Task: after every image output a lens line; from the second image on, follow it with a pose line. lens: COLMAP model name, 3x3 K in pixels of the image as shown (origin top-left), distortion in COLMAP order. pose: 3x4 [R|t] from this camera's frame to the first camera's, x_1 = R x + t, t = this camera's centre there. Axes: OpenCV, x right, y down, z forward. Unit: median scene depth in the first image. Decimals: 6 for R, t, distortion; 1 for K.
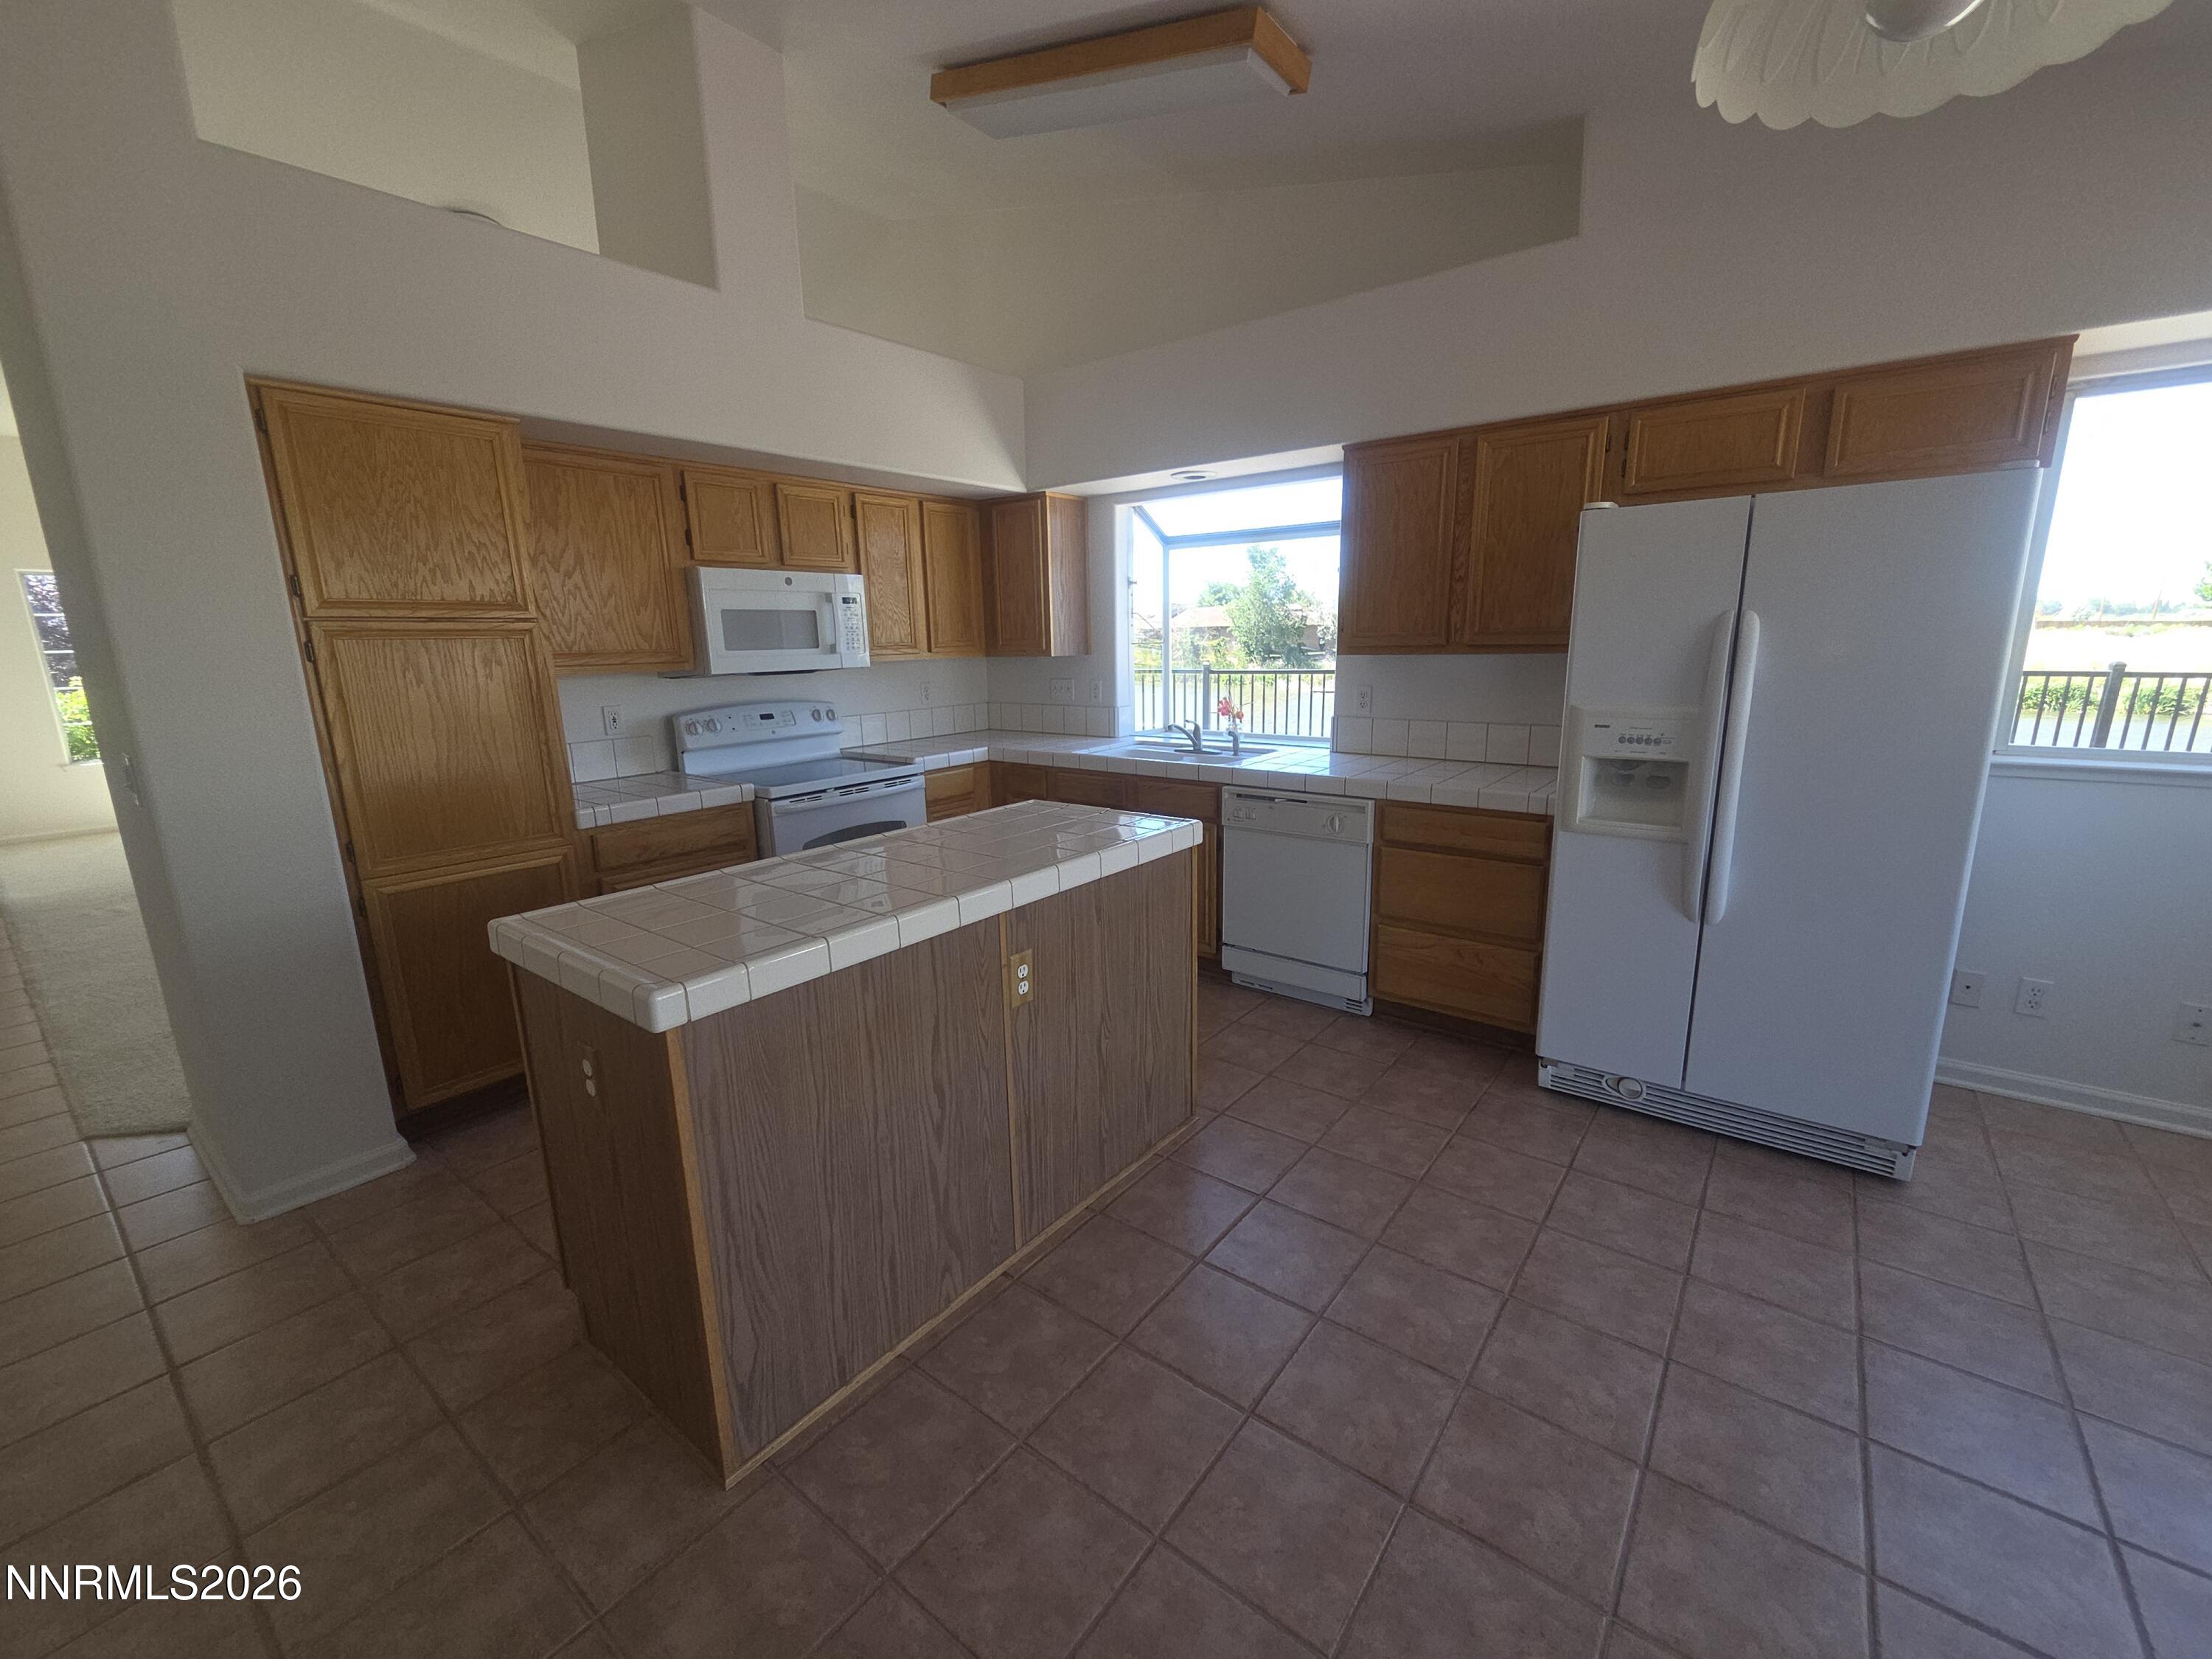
lens RADIAL K [[905.2, 0, 1117.5], [0, 905.2, 827.5], [0, 0, 1]] dist [0.001673, 0.000064]
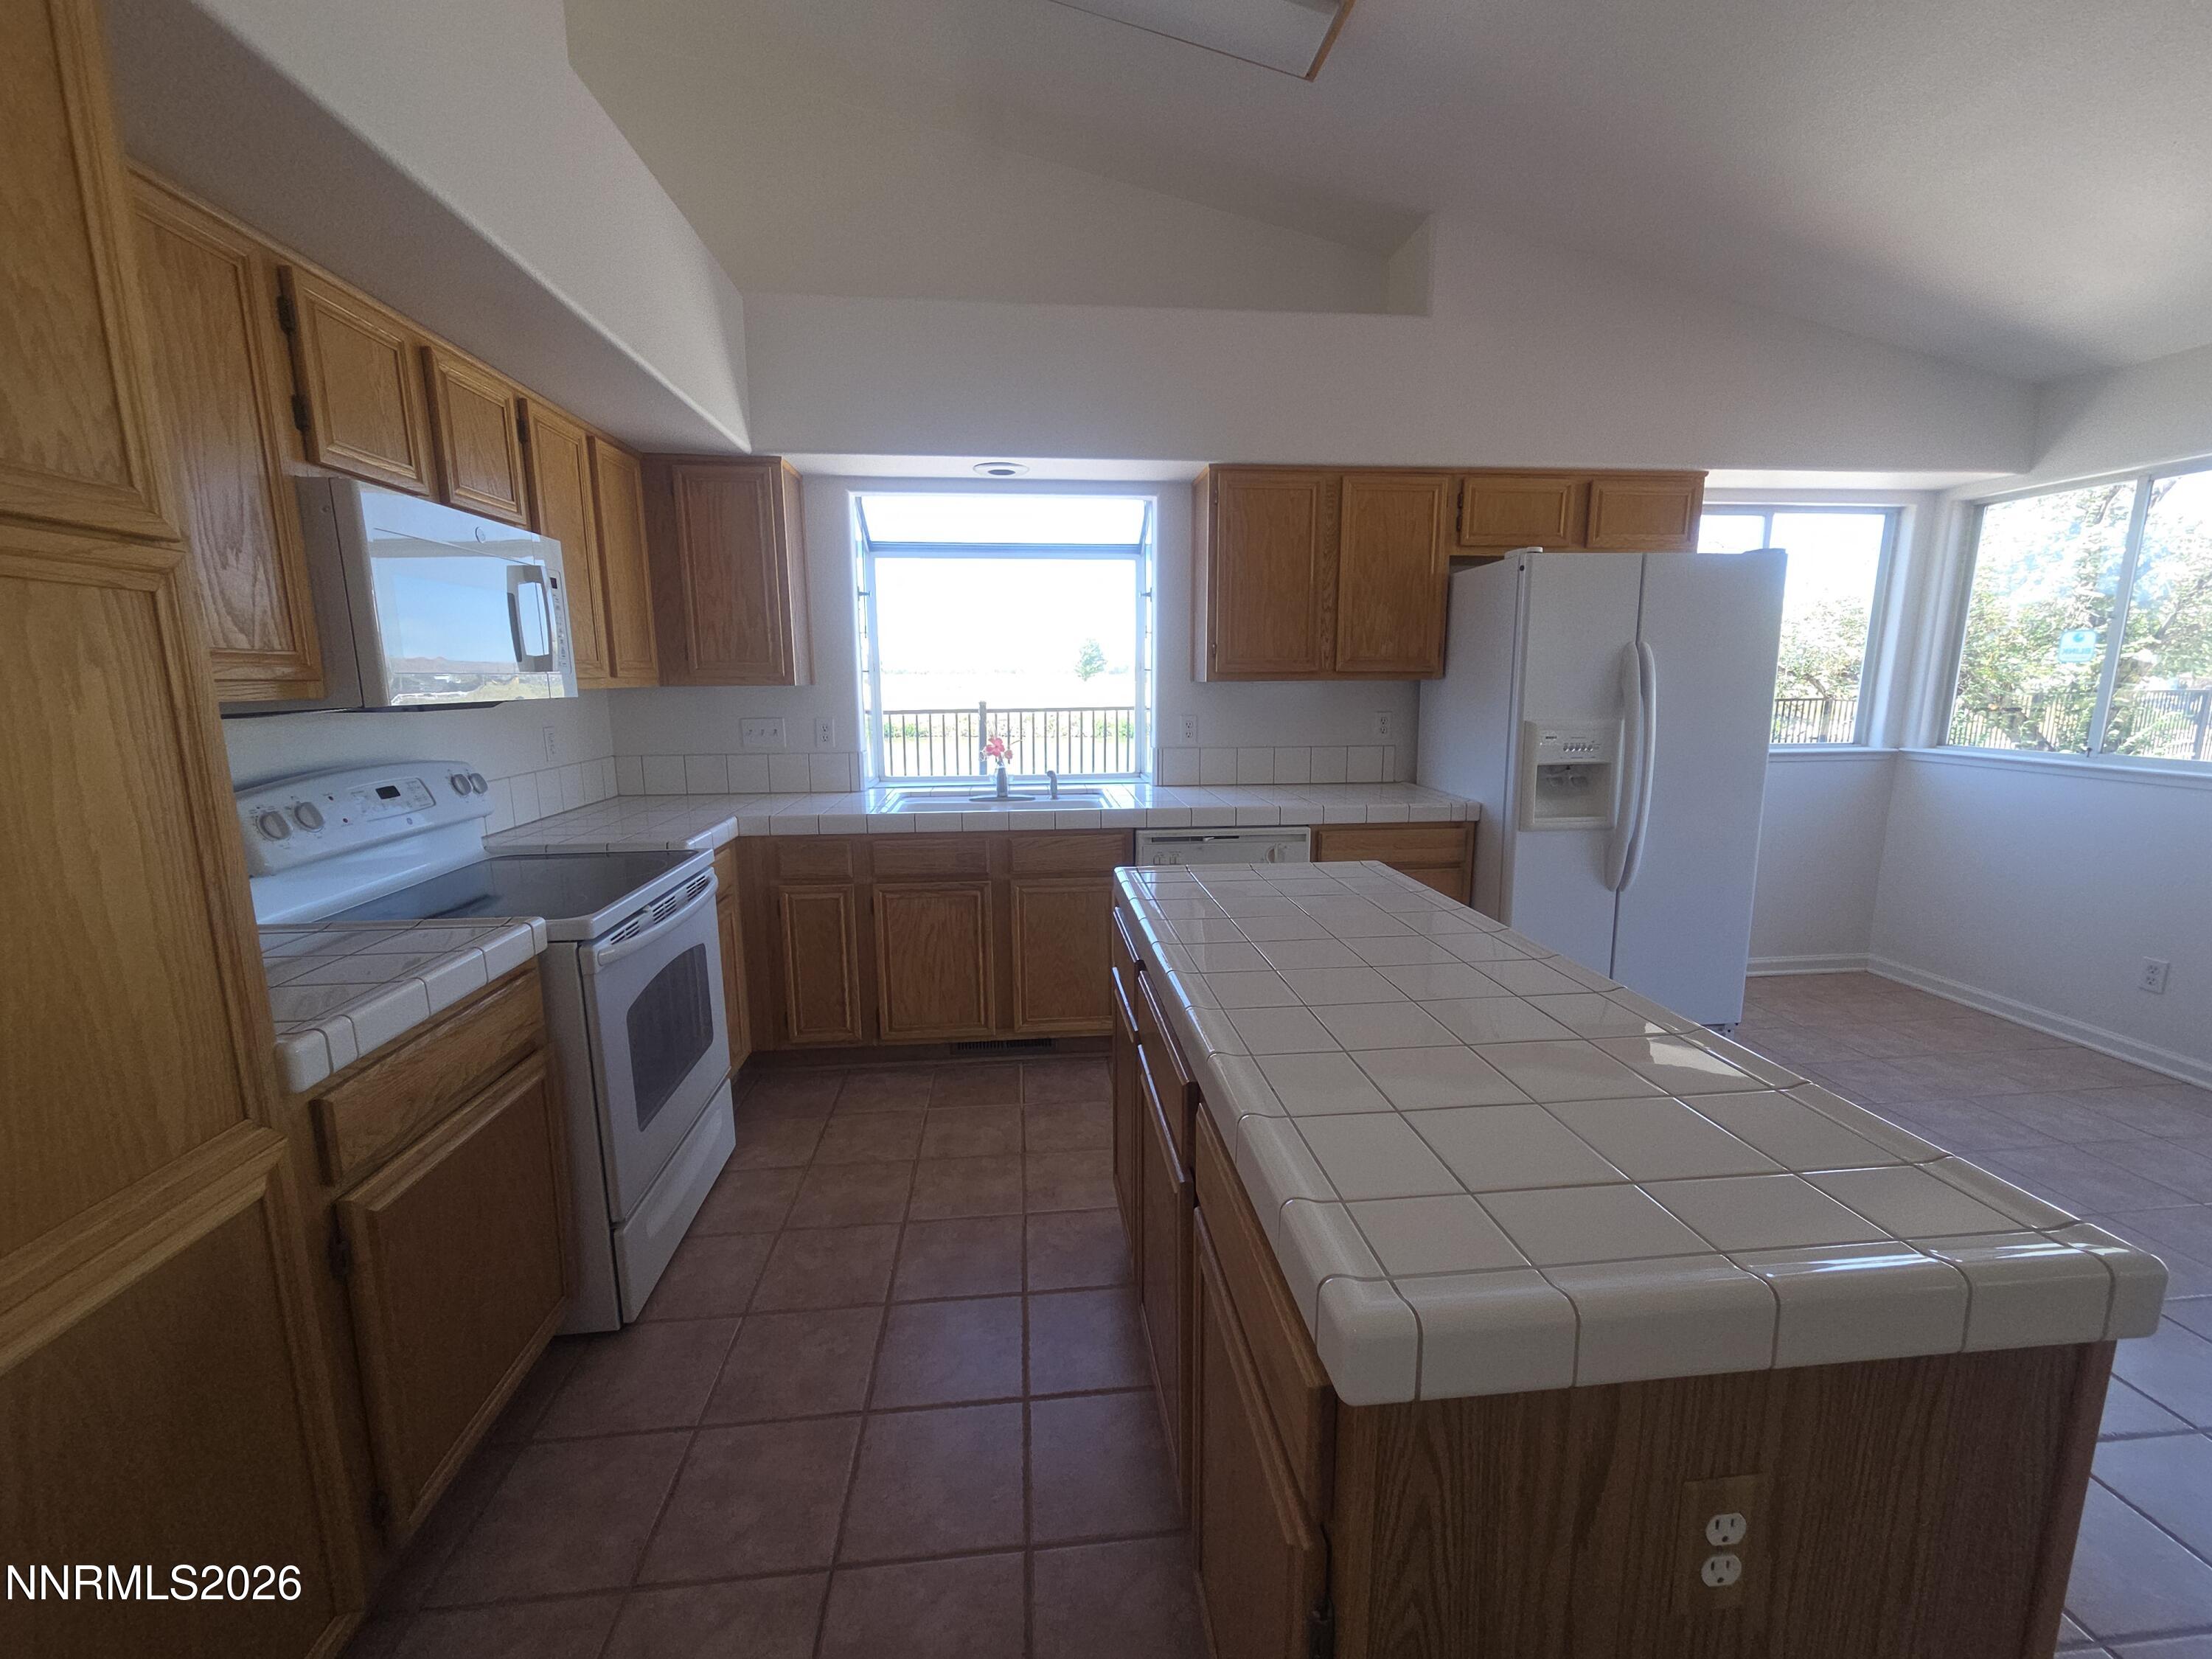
lens RADIAL K [[905.2, 0, 1110.8], [0, 905.2, 822.6], [0, 0, 1]] dist [0.001673, 0.000064]
pose [[0.725276, -0.094895, 0.681887, -0.585887], [0.134931, 0.990839, -0.005627, -0.062709], [-0.675106, 0.096088, 0.731436, 0.462216]]
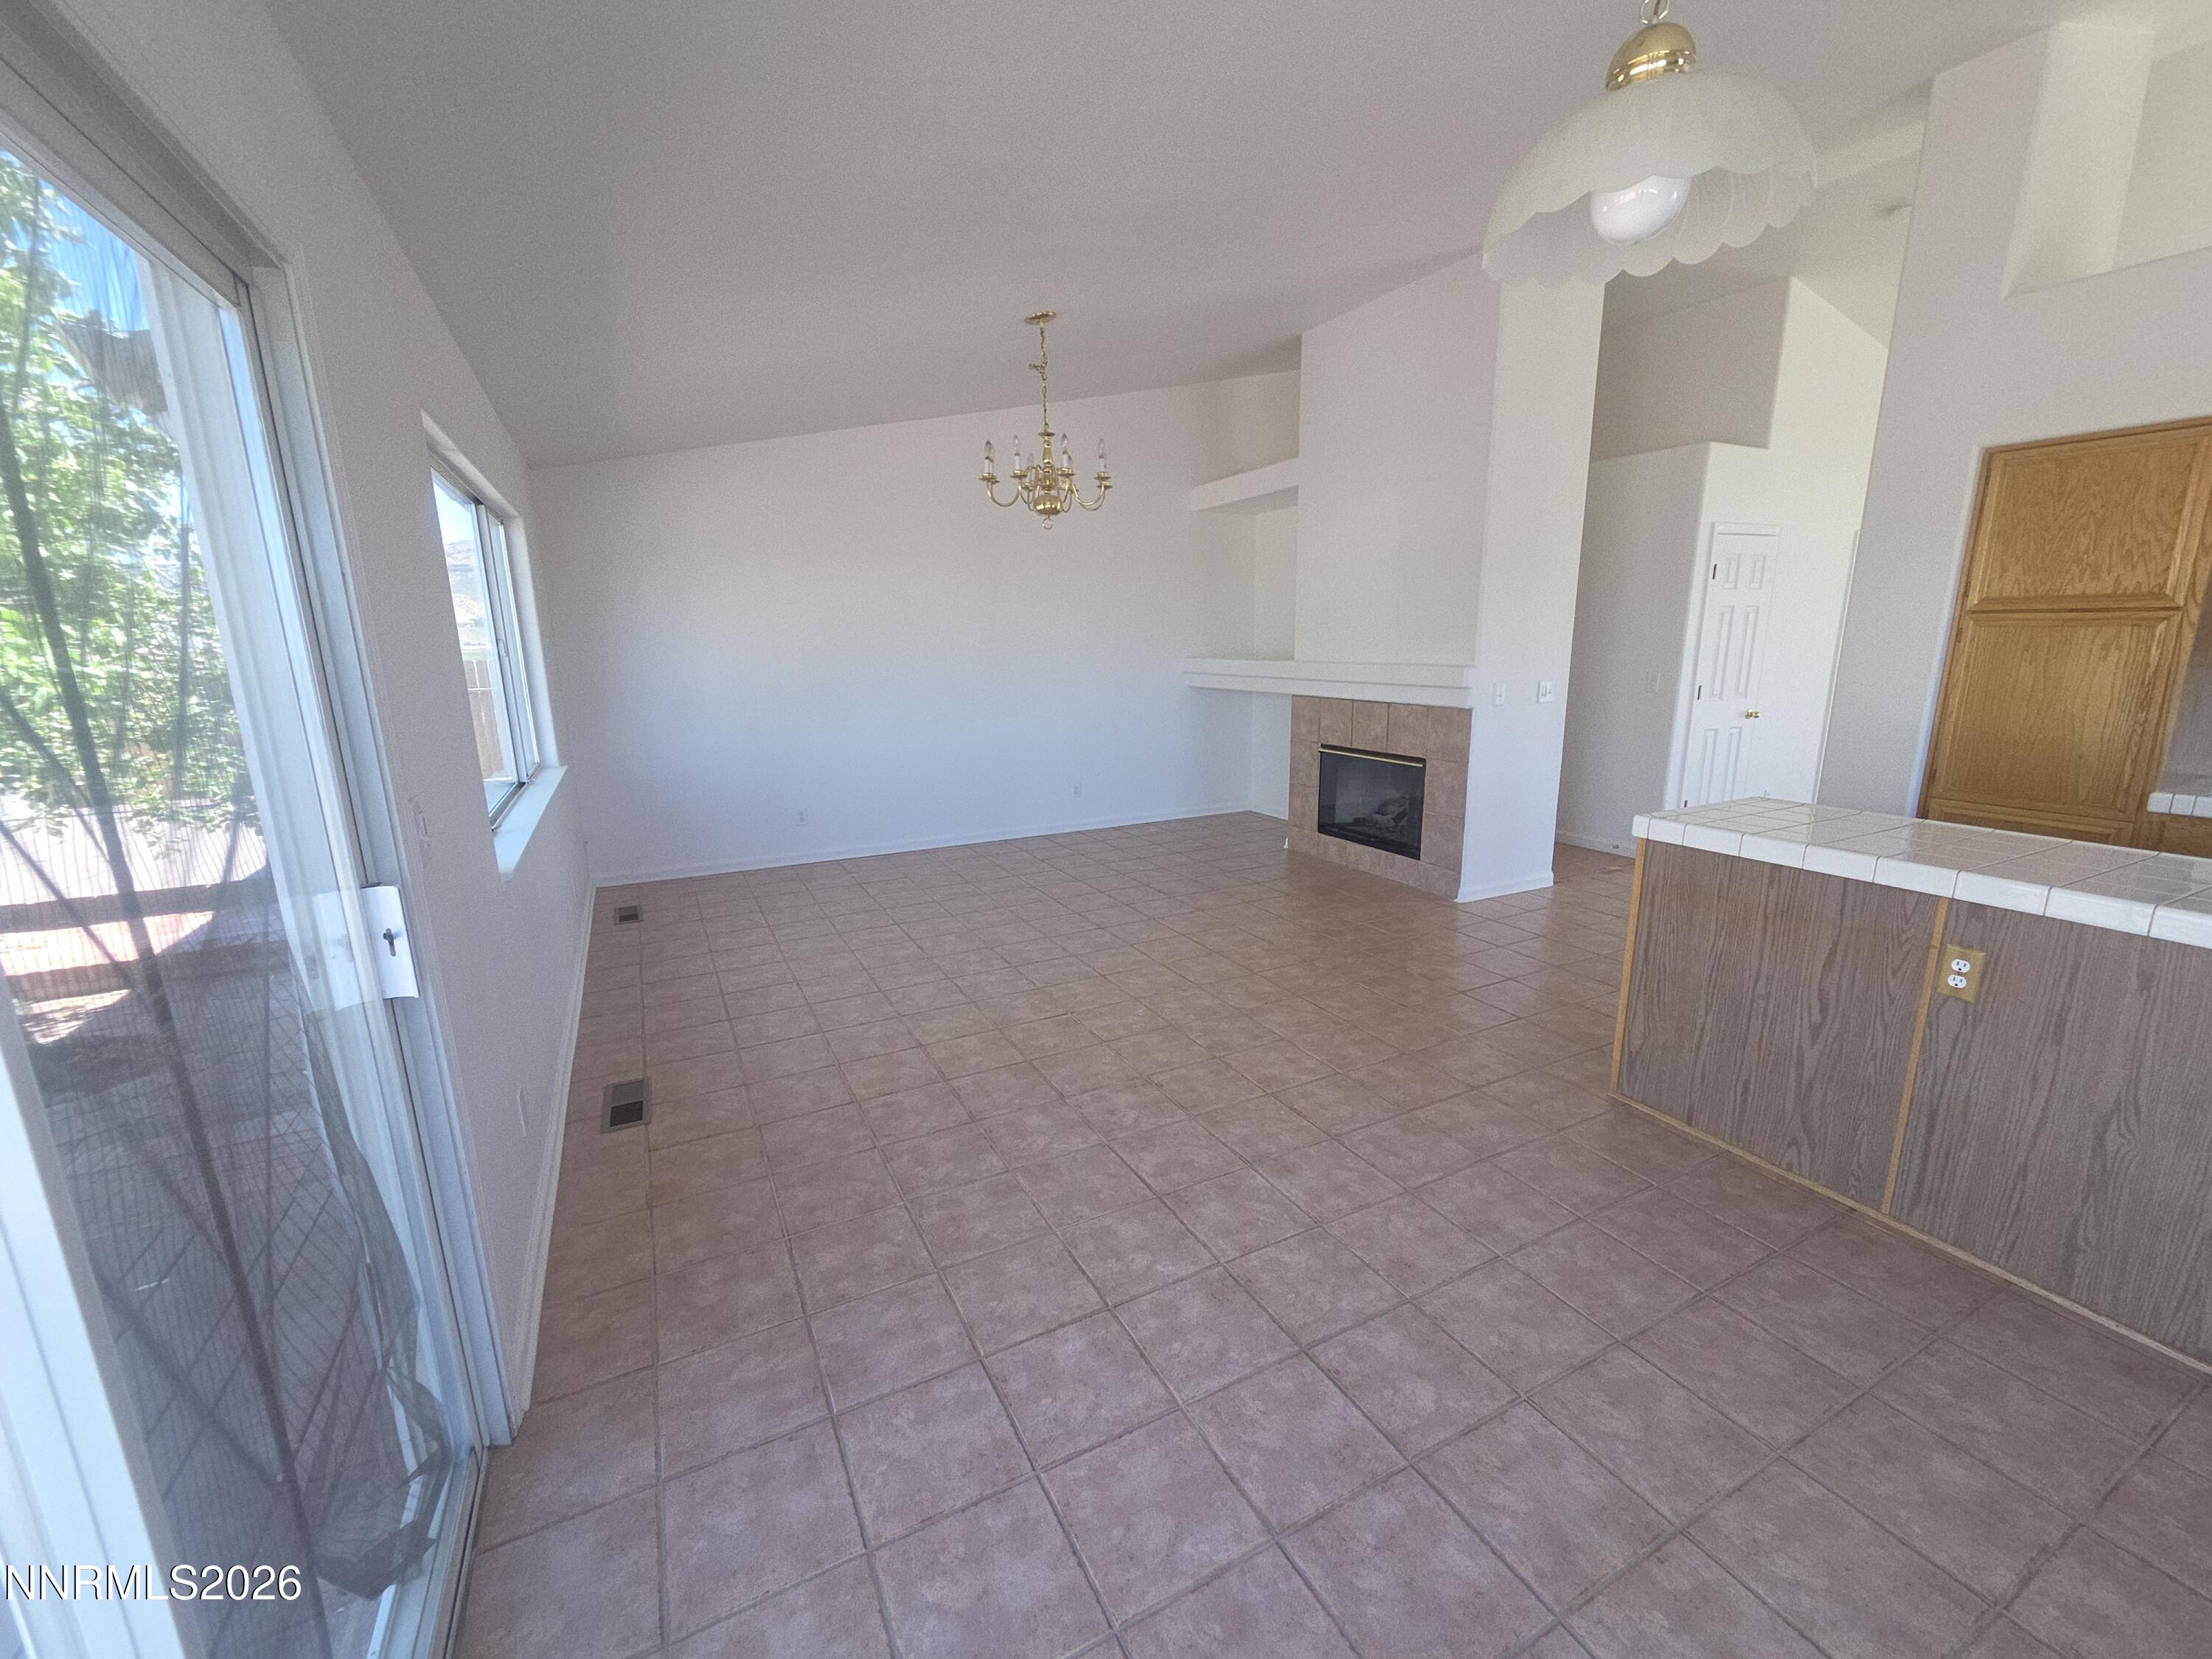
lens RADIAL K [[905.2, 0, 1113.4], [0, 905.2, 832.8], [0, 0, 1]] dist [0.001673, 0.000064]
pose [[-0.418940, 0.217181, -0.881658, 0.803177], [-0.168803, 0.935421, 0.310635, -0.095800], [0.892185, 0.278964, -0.355225, 0.317773]]
